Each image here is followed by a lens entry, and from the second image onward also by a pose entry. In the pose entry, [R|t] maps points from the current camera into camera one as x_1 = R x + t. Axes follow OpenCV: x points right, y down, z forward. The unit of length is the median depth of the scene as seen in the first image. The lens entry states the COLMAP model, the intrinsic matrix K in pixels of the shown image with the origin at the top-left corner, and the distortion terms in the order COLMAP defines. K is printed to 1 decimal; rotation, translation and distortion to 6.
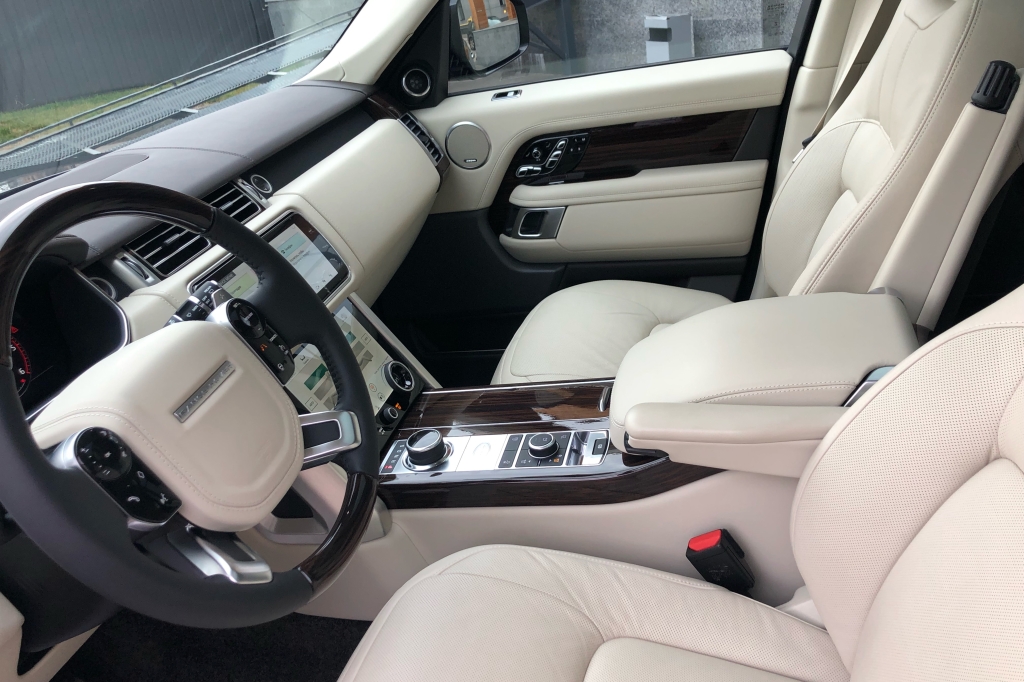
lens RADIAL K [[846.9, 0, 516.0], [0, 846.9, 346.3], [0, 0, 1]] dist [-0.005180, 0.002830]
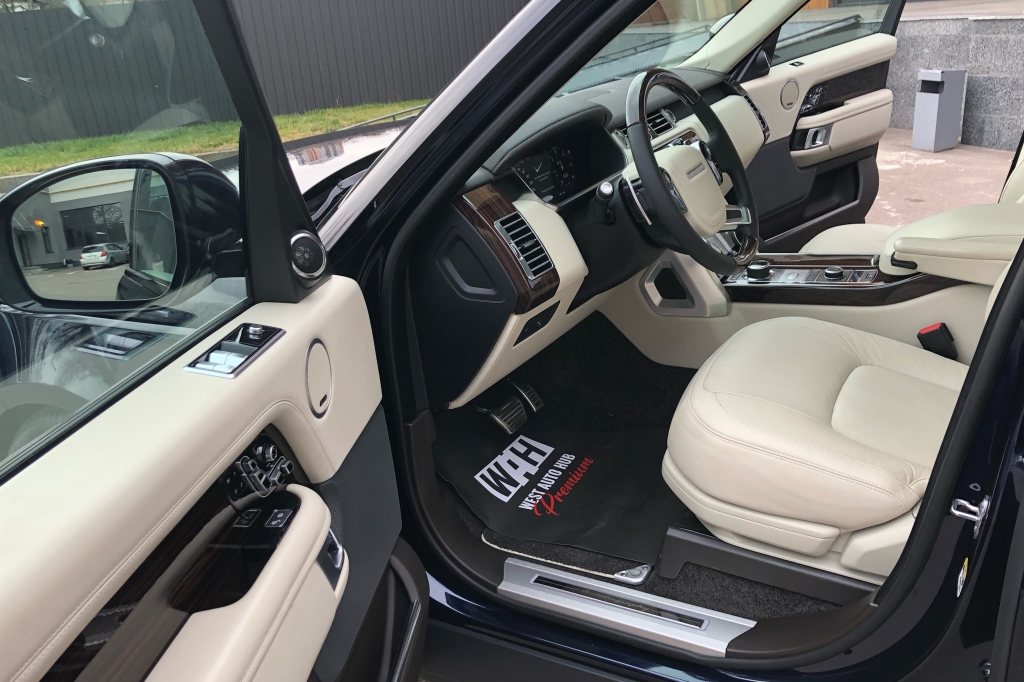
lens RADIAL K [[846.9, 0, 507.5], [0, 846.9, 336.4], [0, 0, 1]] dist [-0.005180, 0.002830]
pose [[0.955407, 0.160107, -0.248118, -0.129431], [-0.174195, 0.984062, -0.035755, 0.359359], [0.238438, 0.077382, 0.968070, -0.665272]]
